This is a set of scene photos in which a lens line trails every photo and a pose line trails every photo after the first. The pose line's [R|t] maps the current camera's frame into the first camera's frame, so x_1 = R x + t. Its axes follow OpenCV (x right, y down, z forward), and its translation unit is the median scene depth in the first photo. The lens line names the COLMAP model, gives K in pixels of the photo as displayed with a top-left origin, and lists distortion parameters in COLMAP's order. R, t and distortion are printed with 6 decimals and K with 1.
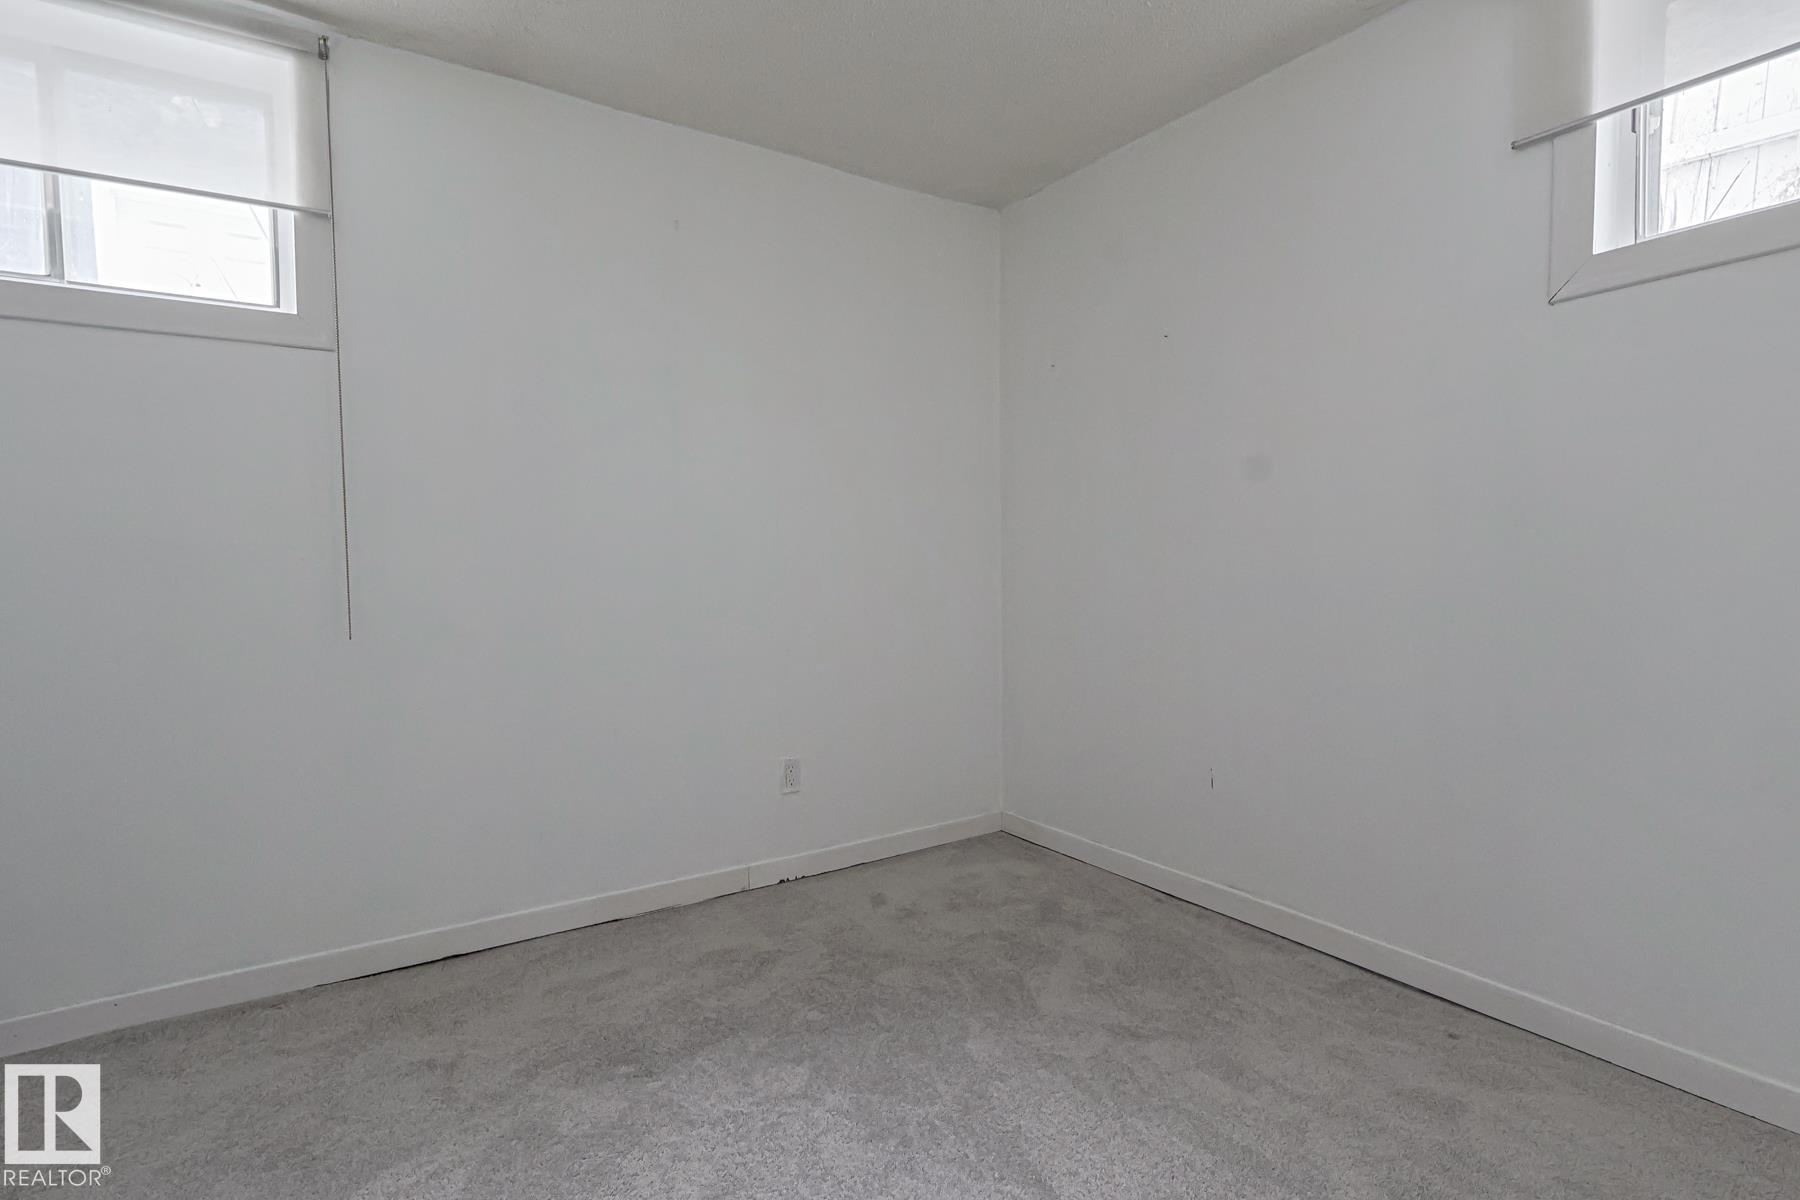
lens RADIAL K [[886.3, 0, 896.6], [0, 886.3, 597.4], [0, 0, 1]] dist [0.005085, 0.000635]
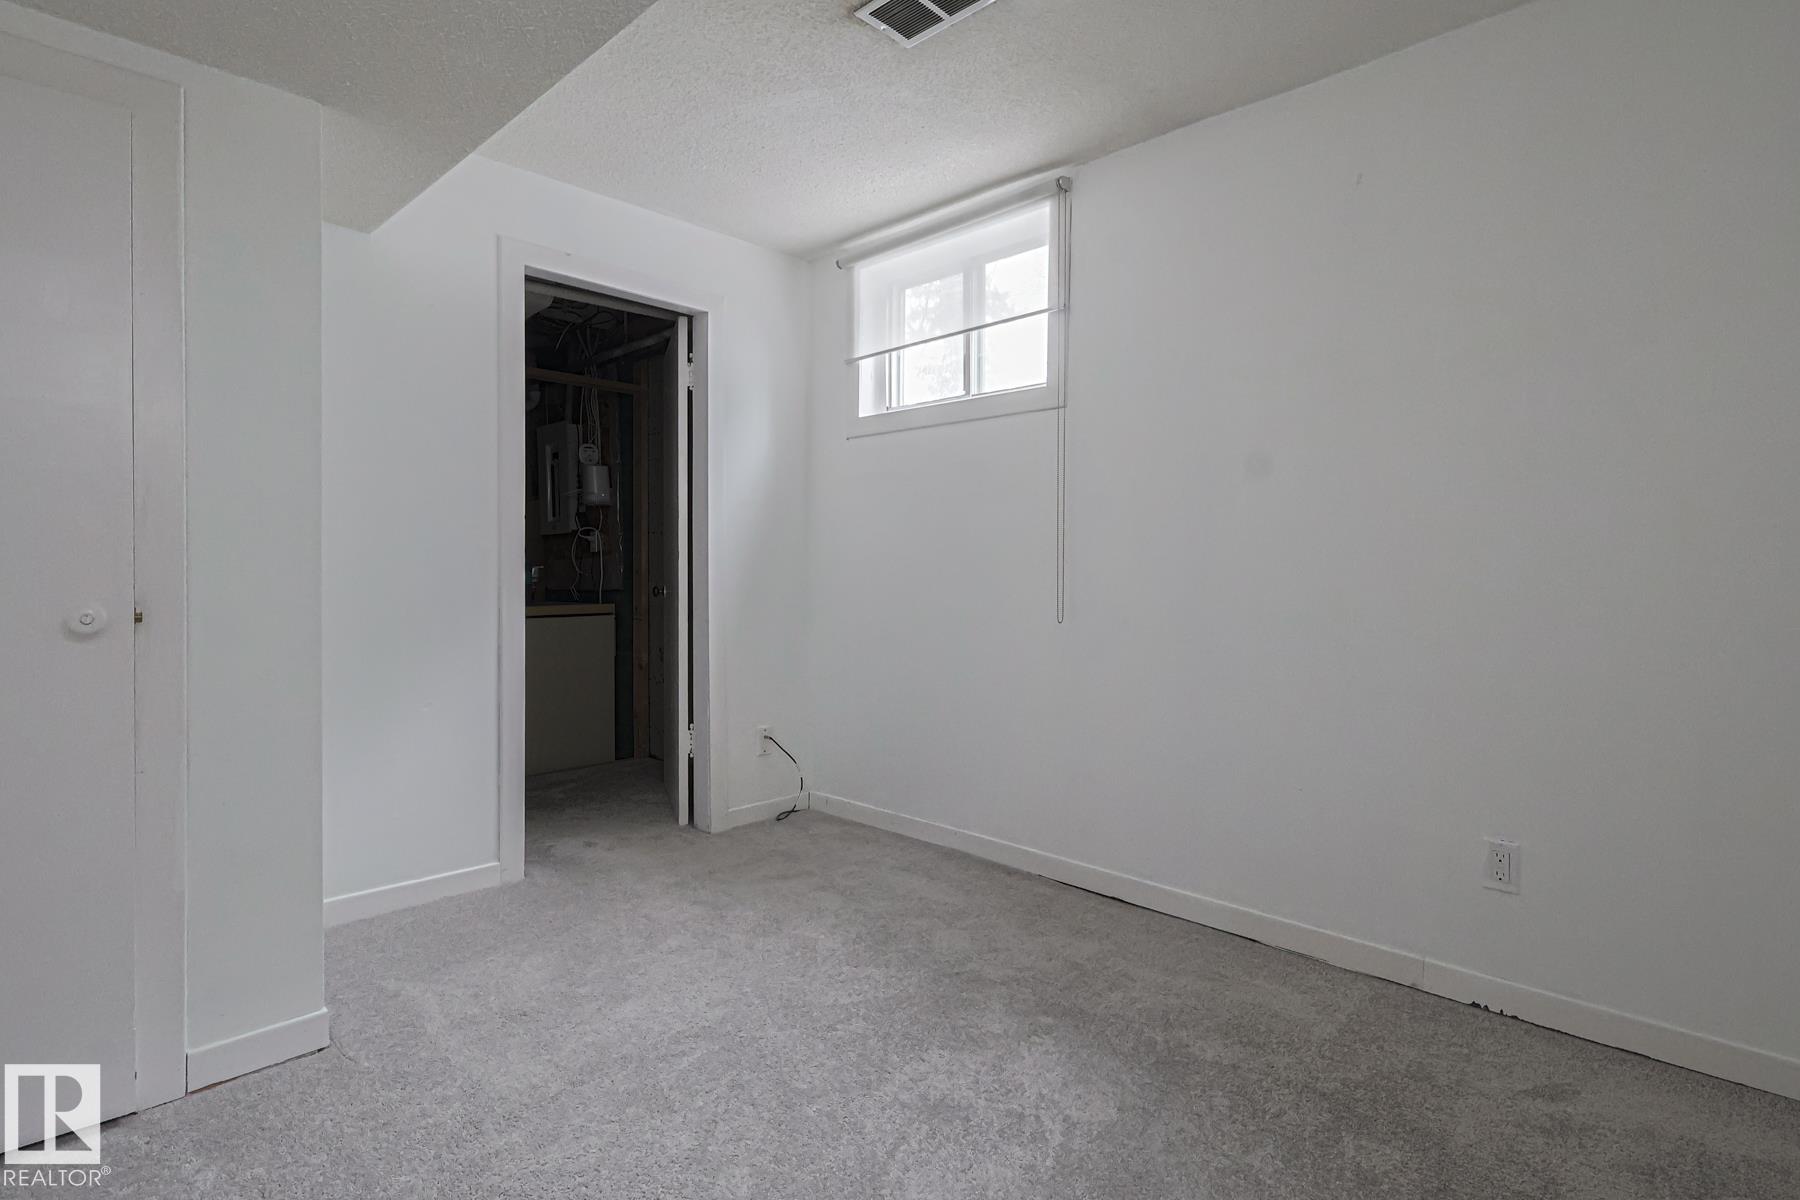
lens RADIAL K [[886.3, 0, 896.6], [0, 886.3, 597.4], [0, 0, 1]] dist [0.005085, 0.000635]
pose [[0.229849, 0.044139, -0.972225, 0.614357], [-0.050929, 0.998148, 0.033276, -0.024353], [0.971893, 0.041867, 0.231671, 0.457736]]
